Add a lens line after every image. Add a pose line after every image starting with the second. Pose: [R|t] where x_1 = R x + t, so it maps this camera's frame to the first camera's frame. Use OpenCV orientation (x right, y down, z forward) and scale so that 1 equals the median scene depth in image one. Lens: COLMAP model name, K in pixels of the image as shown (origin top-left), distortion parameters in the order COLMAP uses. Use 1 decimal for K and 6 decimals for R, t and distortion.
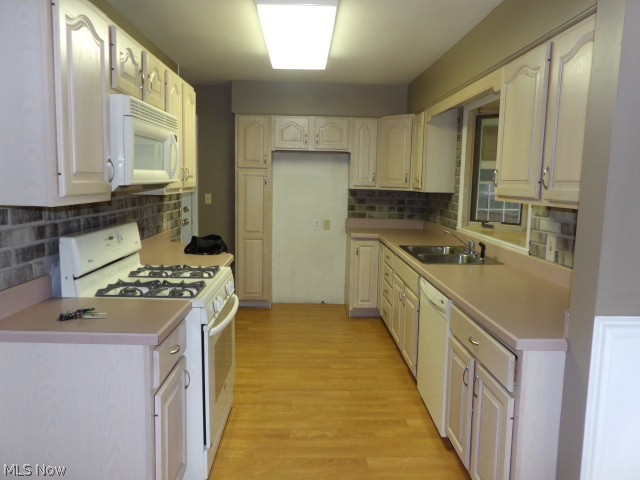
lens RADIAL K [[456.8, 0, 320.0], [0, 456.8, 240.0], [0, 0, 1]] dist [-0.068543, 0.076370]
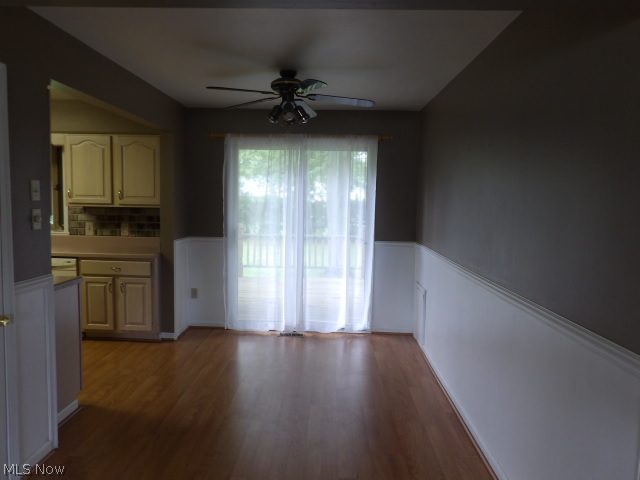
lens RADIAL K [[456.8, 0, 320.0], [0, 456.8, 240.0], [0, 0, 1]] dist [-0.068543, 0.076370]
pose [[0.059920, -0.109099, 0.992223, -1.361785], [0.108044, 0.988878, 0.102207, -0.025871], [-0.992339, 0.101079, 0.071041, -0.134517]]
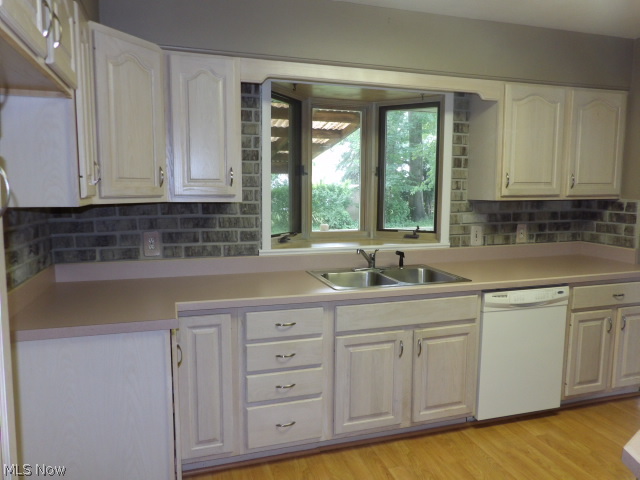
lens RADIAL K [[456.8, 0, 320.0], [0, 456.8, 240.0], [0, 0, 1]] dist [-0.068543, 0.076370]
pose [[-0.268795, -0.129713, 0.954423, -0.564294], [0.119428, 0.978756, 0.166654, -0.226827], [-0.955765, 0.158781, -0.247593, 1.689901]]
